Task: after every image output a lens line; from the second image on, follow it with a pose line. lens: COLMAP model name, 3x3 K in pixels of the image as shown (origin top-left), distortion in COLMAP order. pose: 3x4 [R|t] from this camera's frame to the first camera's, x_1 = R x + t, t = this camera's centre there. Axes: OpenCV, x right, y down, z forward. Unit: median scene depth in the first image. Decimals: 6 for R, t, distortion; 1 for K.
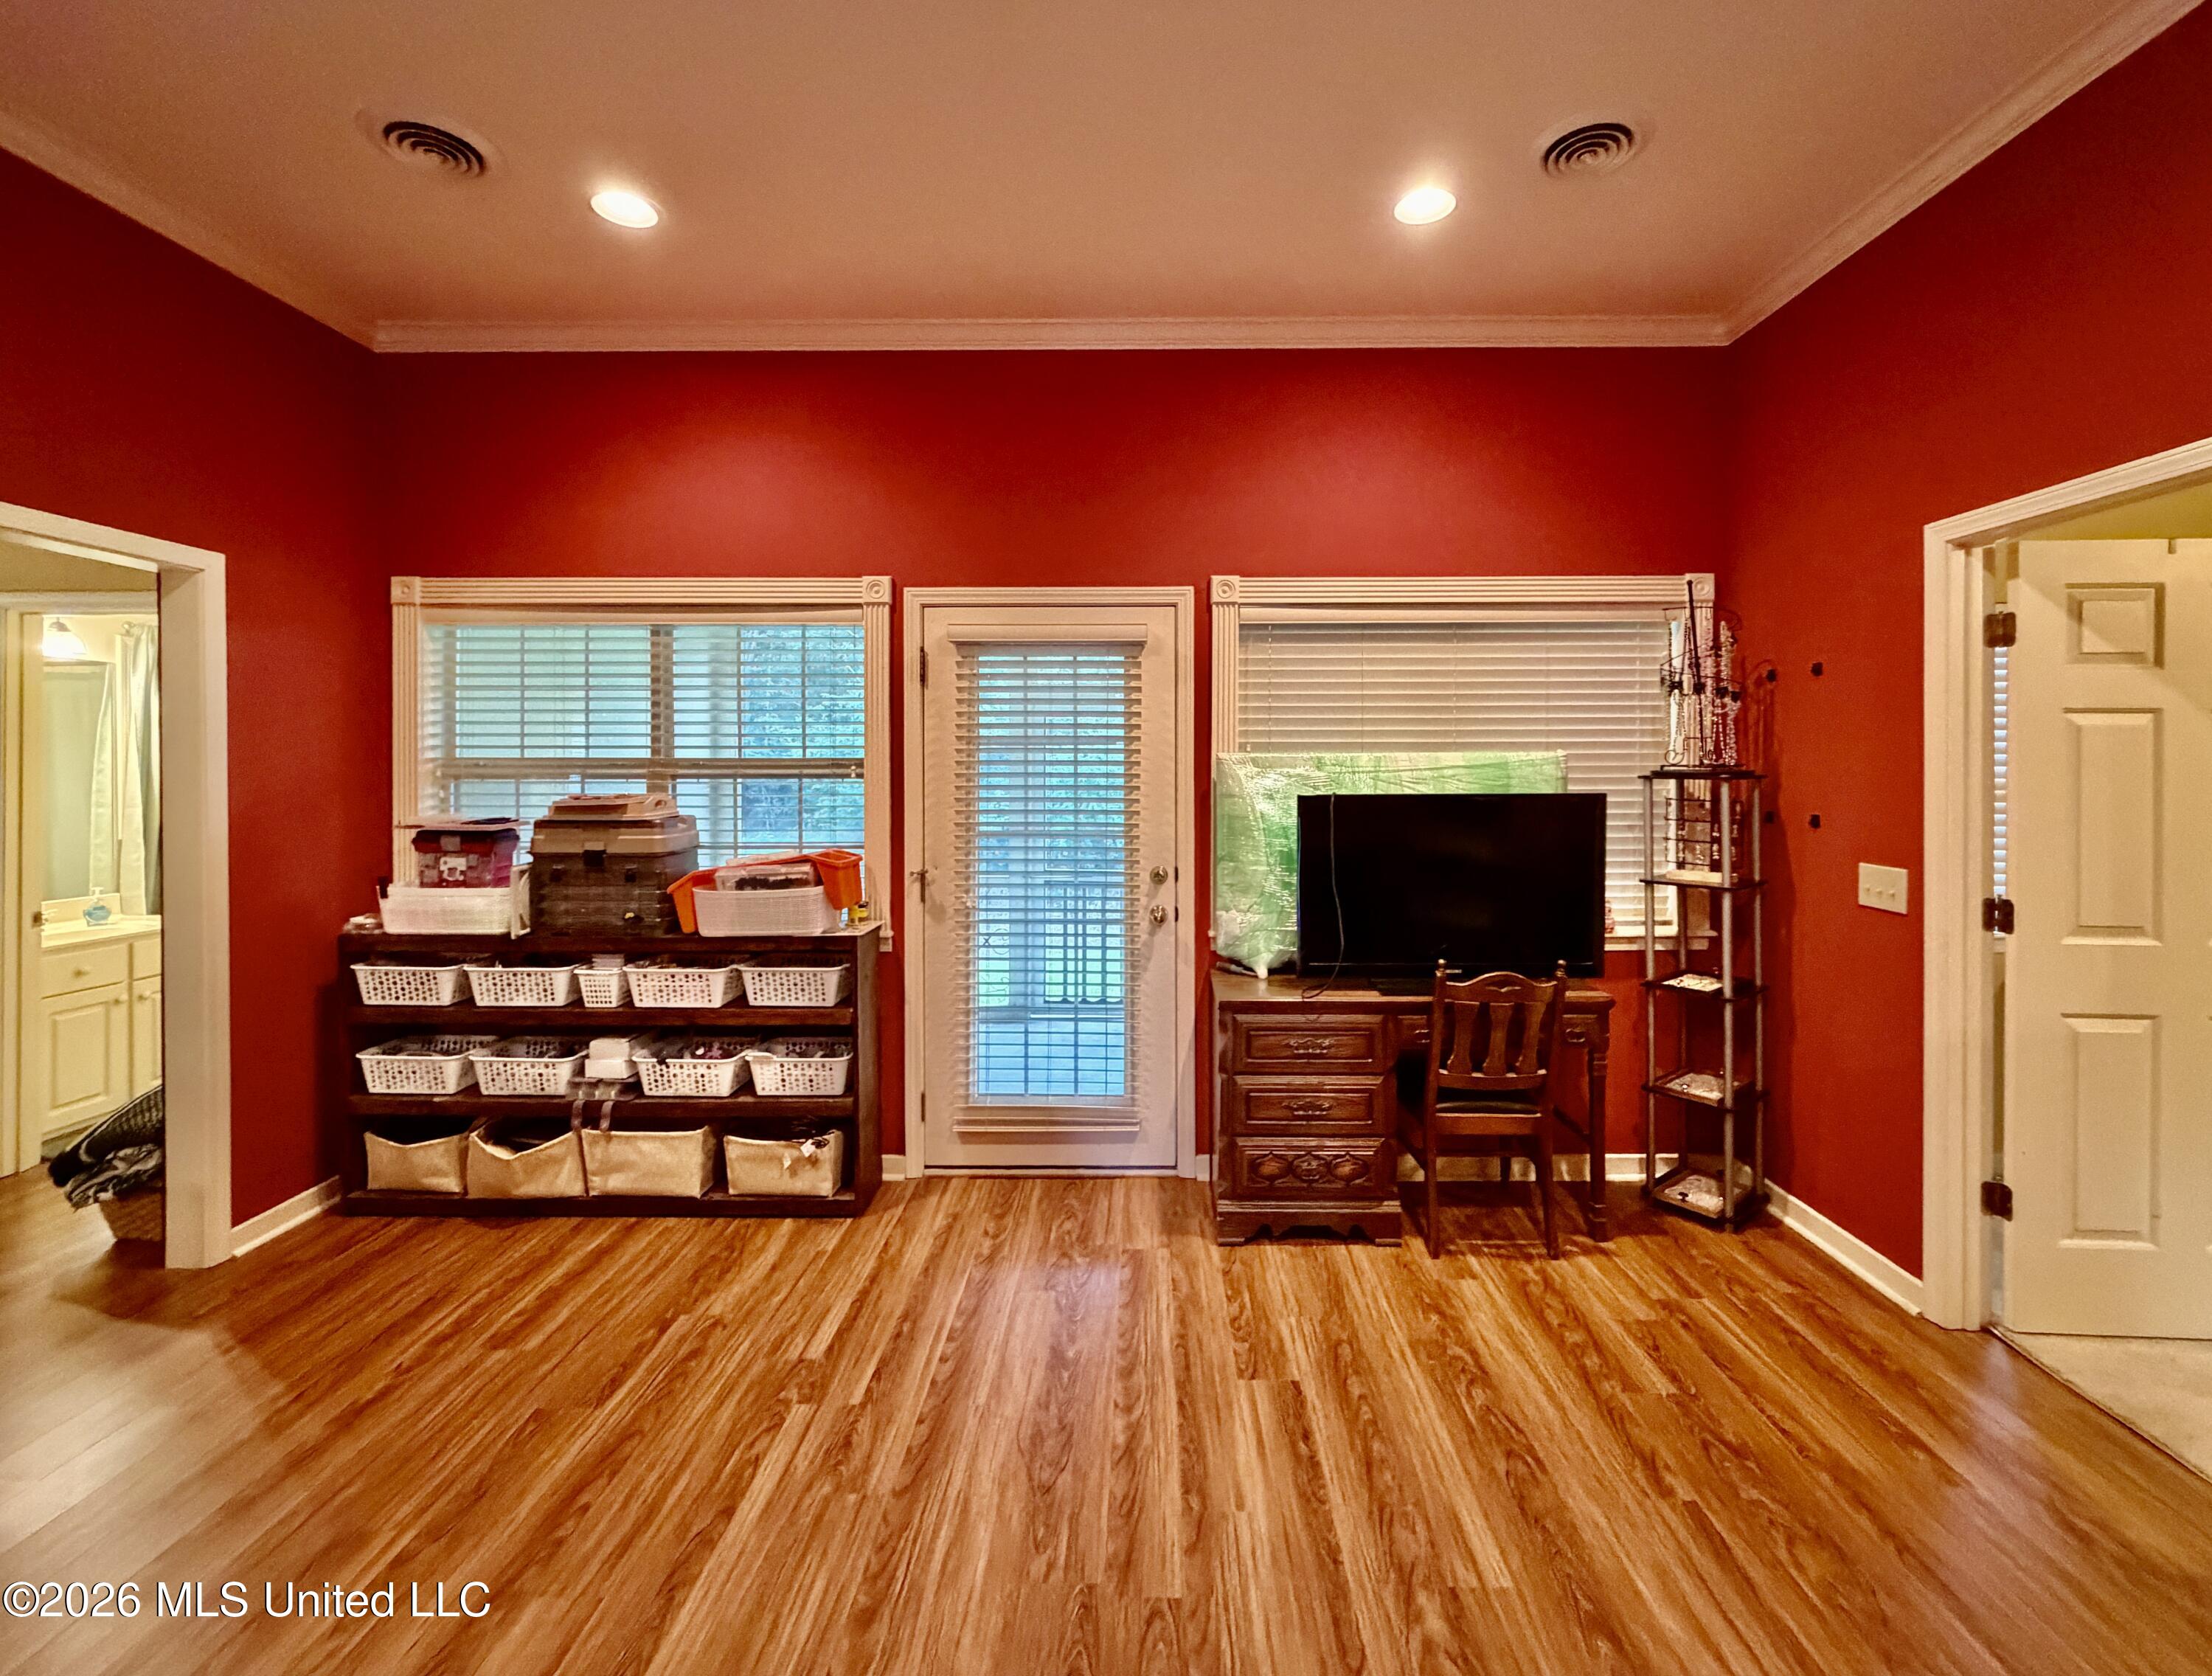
lens RADIAL K [[944.6, 0, 1148.0], [0, 944.6, 769.2], [0, 0, 1]] dist [-0.000847, 0.000104]
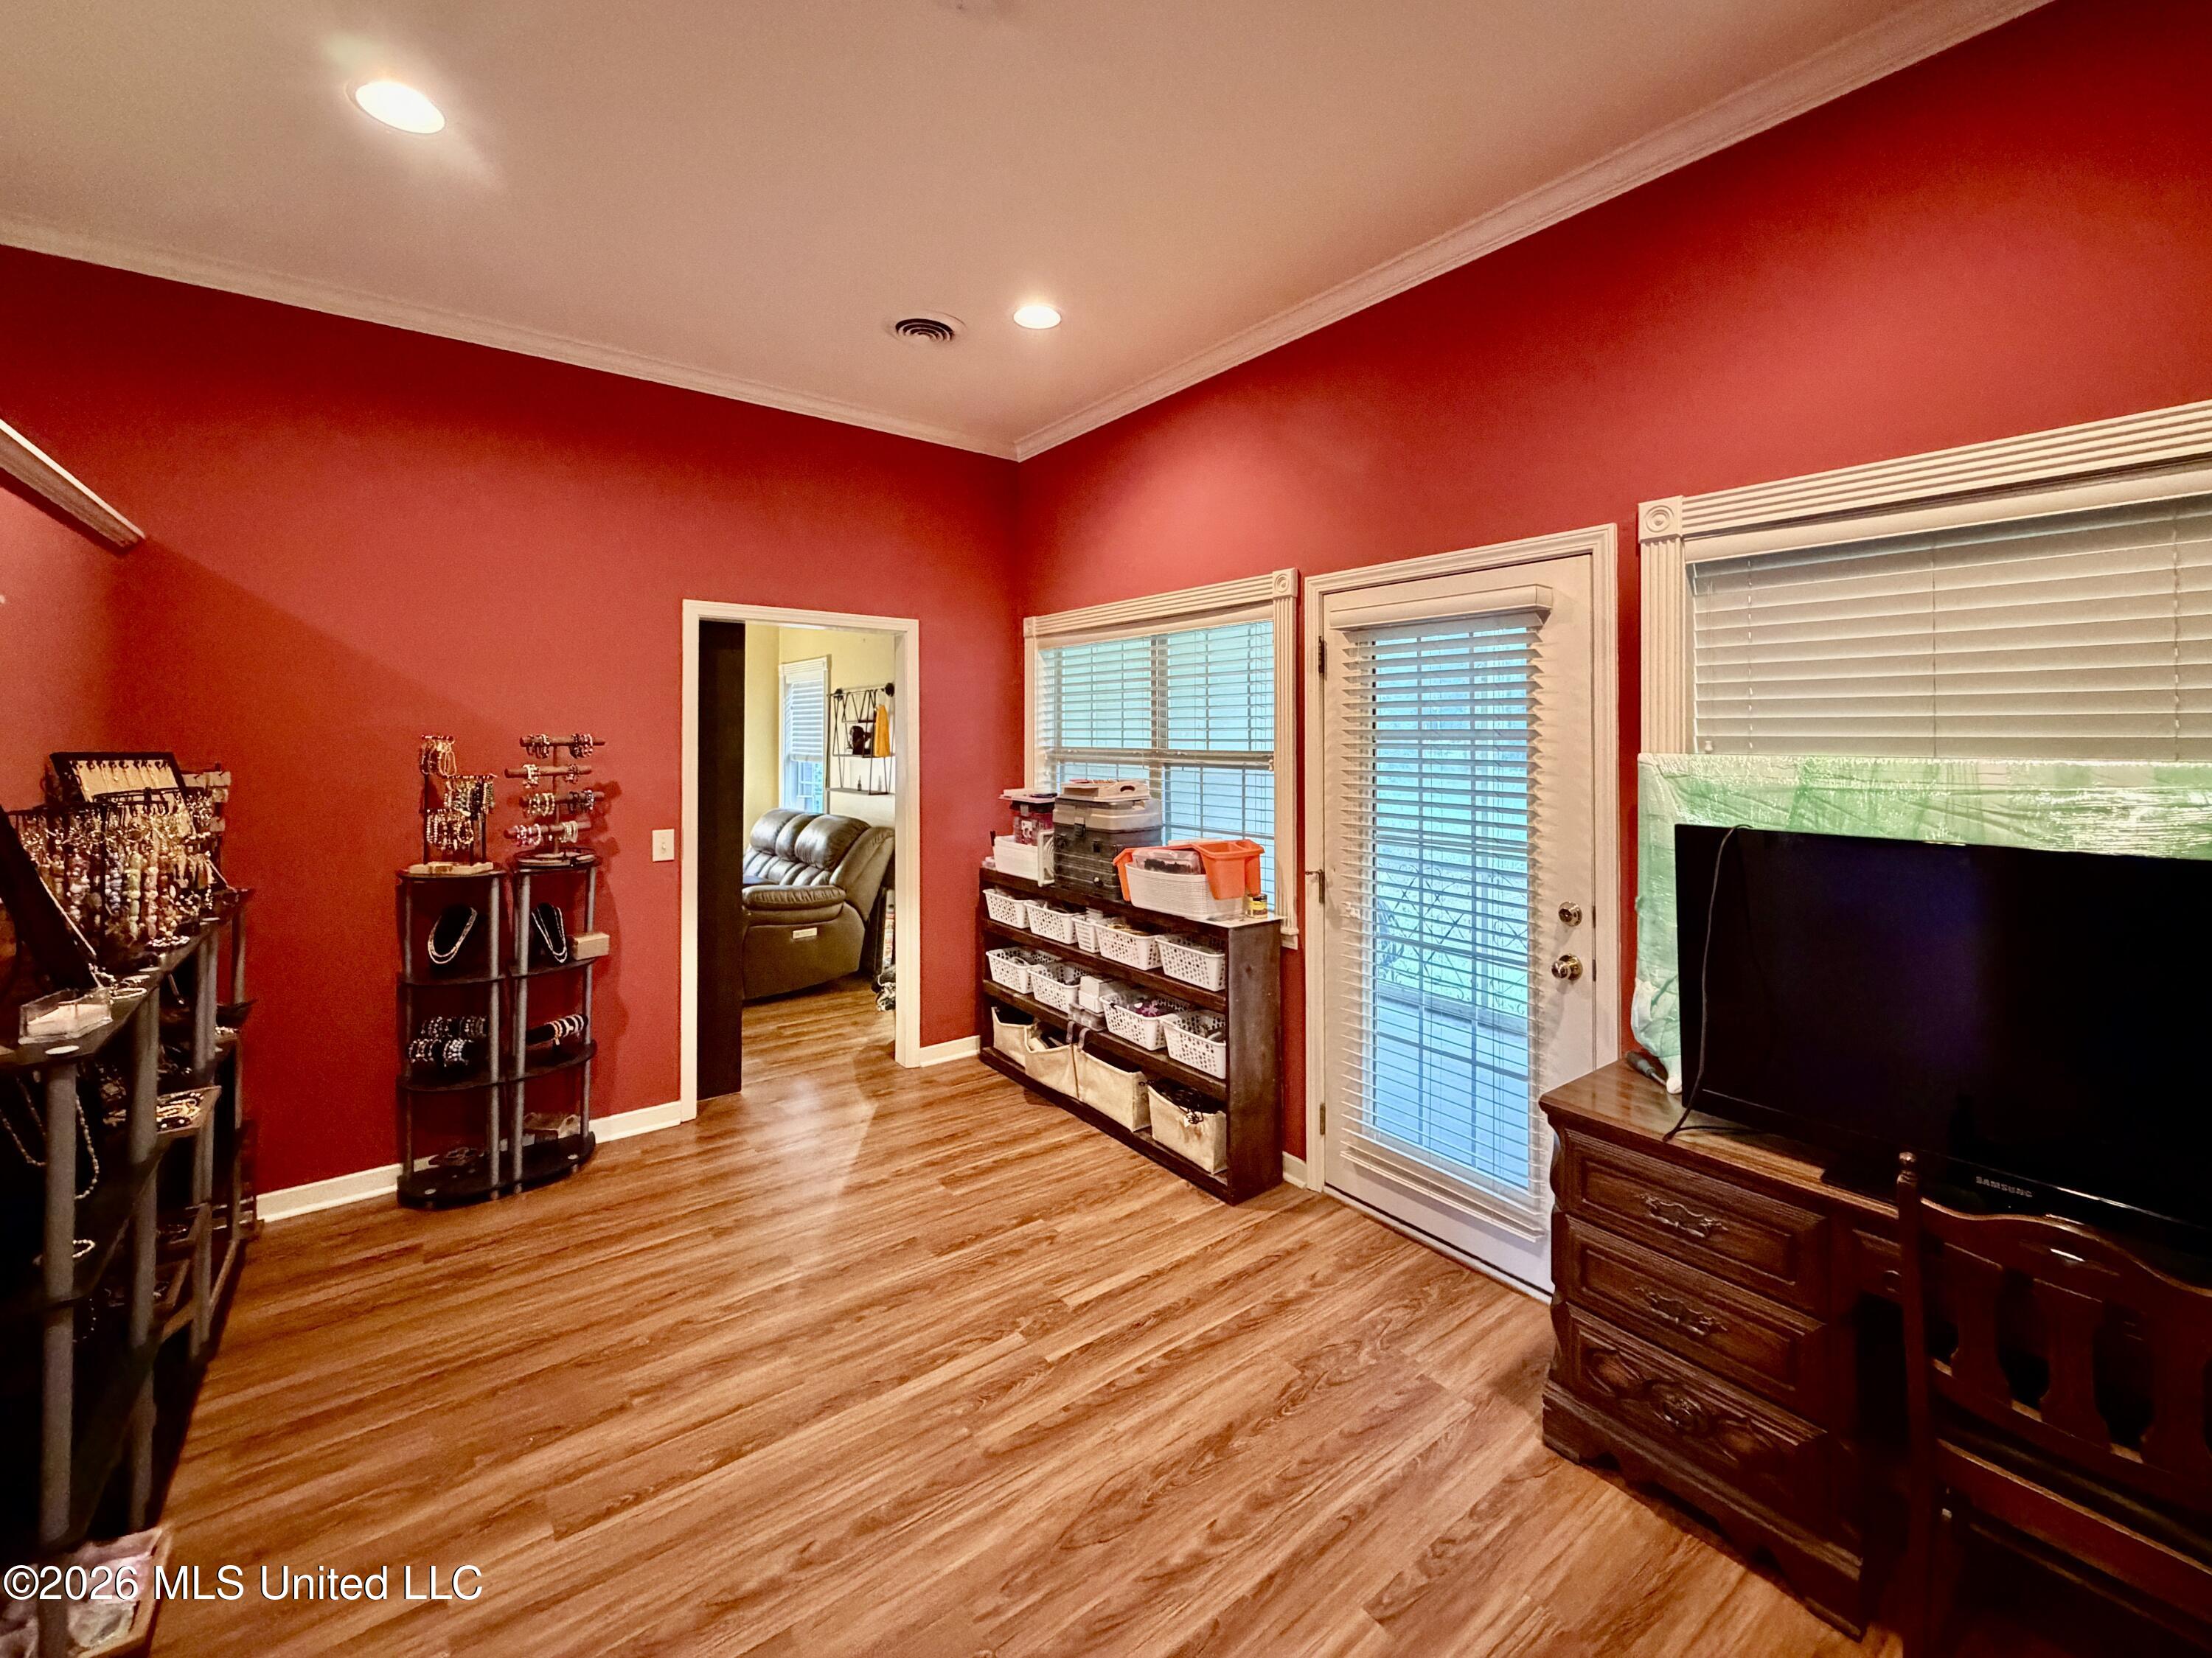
lens RADIAL K [[919.6, 0, 1110.2], [0, 919.6, 728.4], [0, 0, 1]] dist [-0.000949, 0.000149]
pose [[0.610351, -0.004731, -0.792117, 0.397737], [-0.003998, 0.999951, -0.009052, -0.029389], [0.792121, 0.008692, 0.610302, 0.284196]]
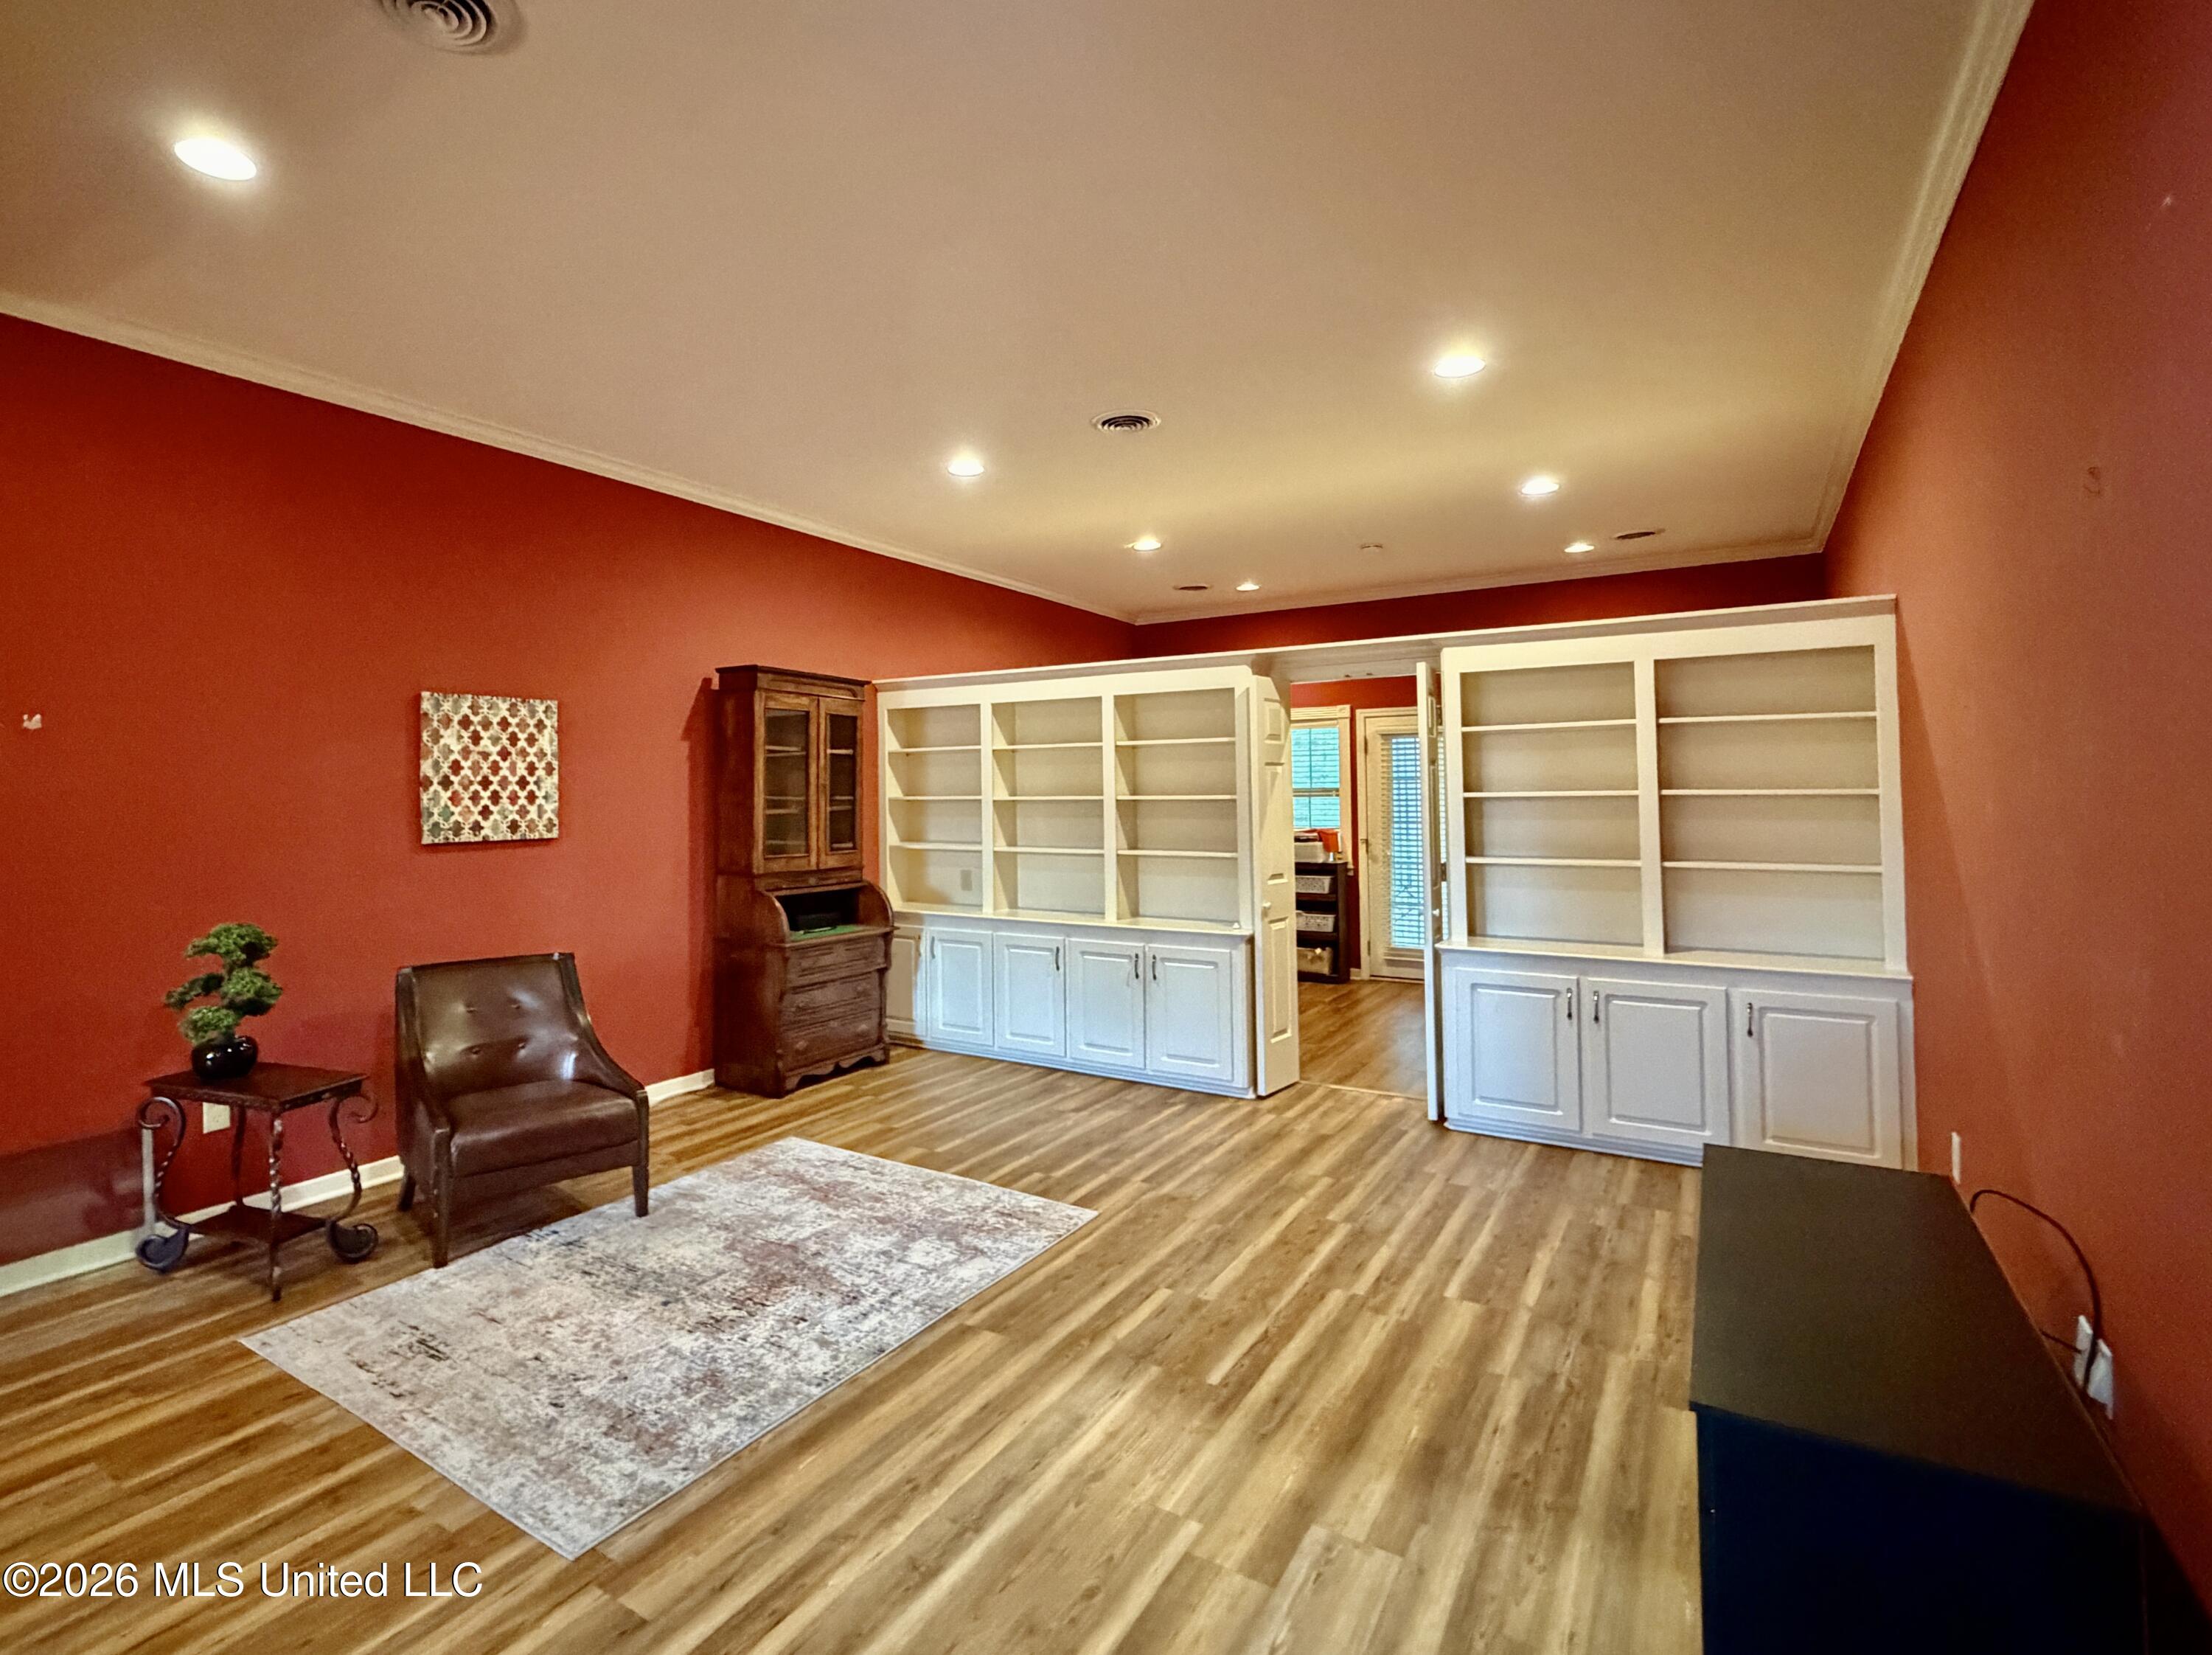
lens RADIAL K [[1089.8, 0, 982.7], [0, 1089.8, 778.4], [0, 0, 1]] dist [-0.000322, -0.000462]
pose [[0.825675, -0.016458, -0.563906, 0.489677], [0.008969, 0.999831, -0.016047, 0.000789], [0.564075, 0.008192, 0.825683, -1.718367]]
